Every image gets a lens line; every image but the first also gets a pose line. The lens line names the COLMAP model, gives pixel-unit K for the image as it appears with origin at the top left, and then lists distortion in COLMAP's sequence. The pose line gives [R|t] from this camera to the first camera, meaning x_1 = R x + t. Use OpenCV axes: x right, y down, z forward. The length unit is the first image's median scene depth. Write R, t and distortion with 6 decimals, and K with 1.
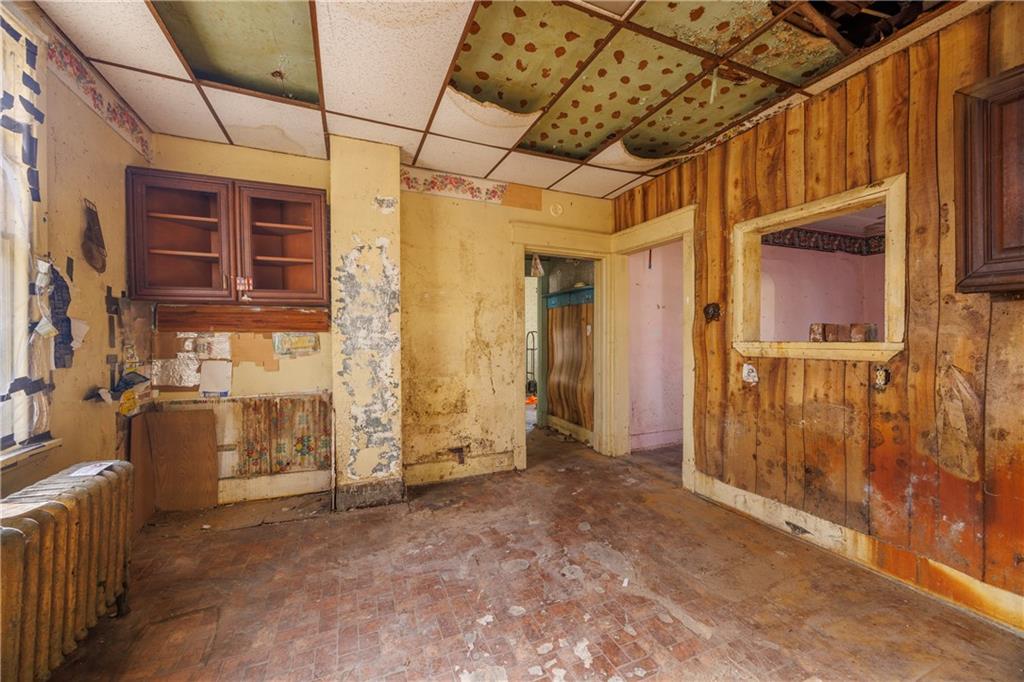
lens RADIAL K [[390.4, 0, 514.1], [0, 390.4, 339.9], [0, 0, 1]] dist [0.000521, 0.000045]
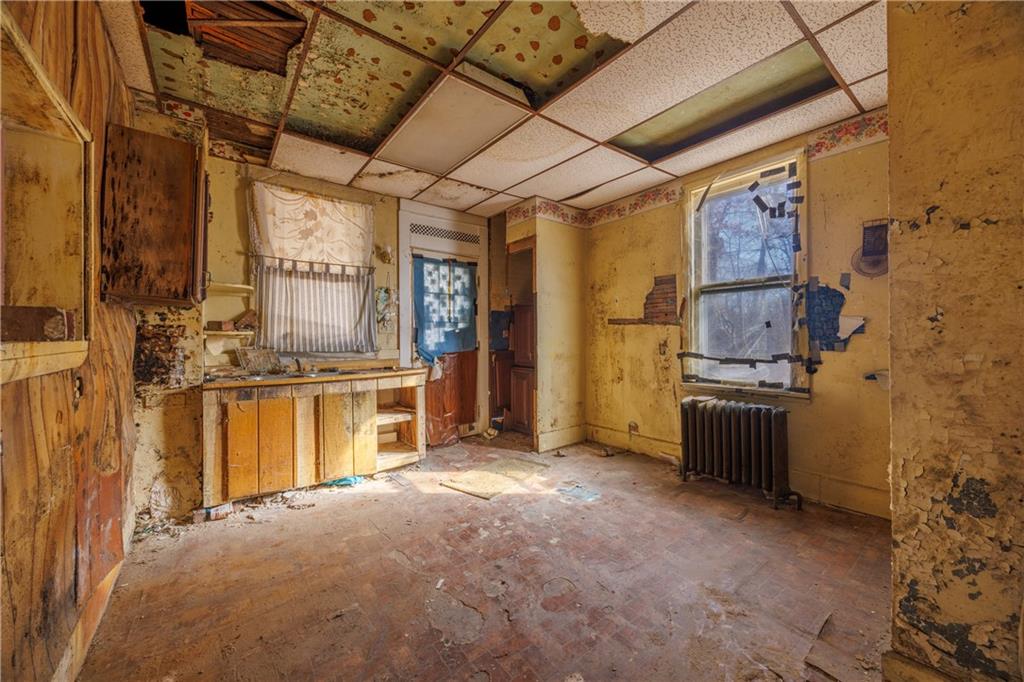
lens RADIAL K [[390.4, 0, 513.7], [0, 390.4, 337.8], [0, 0, 1]] dist [0.000521, 0.000045]
pose [[-0.969141, 0.009020, -0.246340, 0.373451], [0.008208, 0.999957, 0.004323, 0.004439], [0.246368, 0.002167, -0.969174, 2.171882]]
